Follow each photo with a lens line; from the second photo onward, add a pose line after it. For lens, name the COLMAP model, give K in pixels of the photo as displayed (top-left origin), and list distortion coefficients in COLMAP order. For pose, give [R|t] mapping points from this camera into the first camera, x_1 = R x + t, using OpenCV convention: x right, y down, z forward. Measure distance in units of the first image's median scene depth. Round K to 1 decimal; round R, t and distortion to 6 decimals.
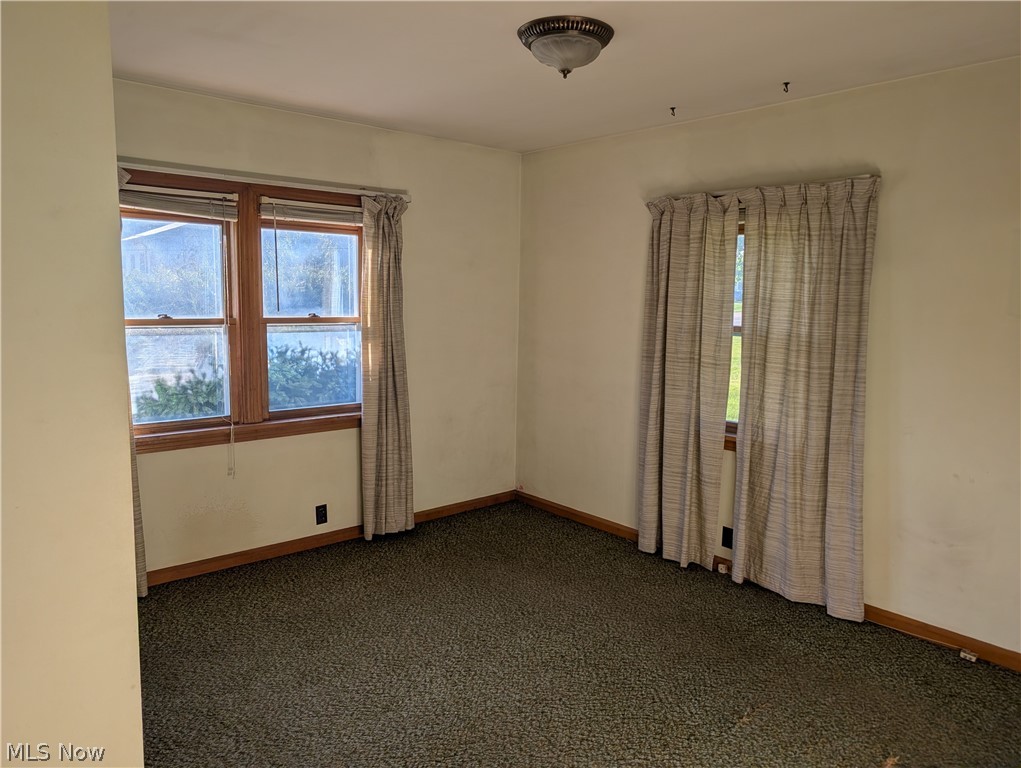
lens RADIAL K [[726.1, 0, 512.2], [0, 726.1, 378.8], [0, 0, 1]] dist [0.033346, -0.038512]
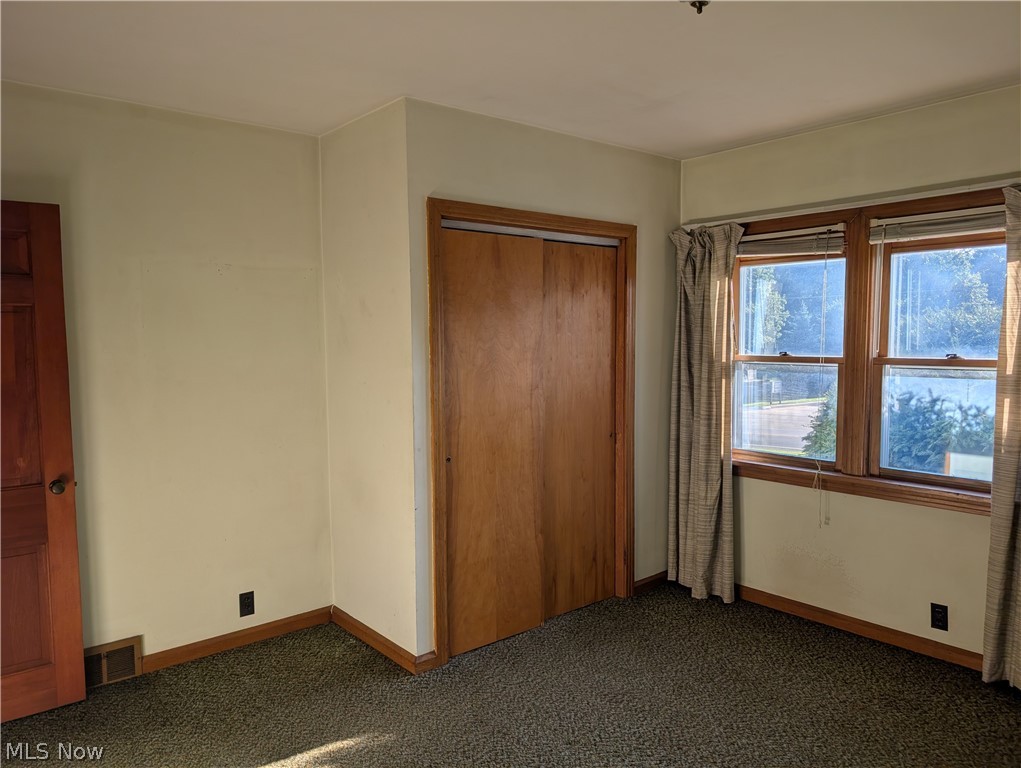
lens RADIAL K [[726.1, 0, 512.0], [0, 726.1, 389.5], [0, 0, 1]] dist [0.033346, -0.038512]
pose [[-0.002345, 0.062482, -0.998043, 0.504979], [-0.107042, 0.992296, 0.062374, -0.051610], [0.994252, 0.106979, 0.004361, 0.543921]]
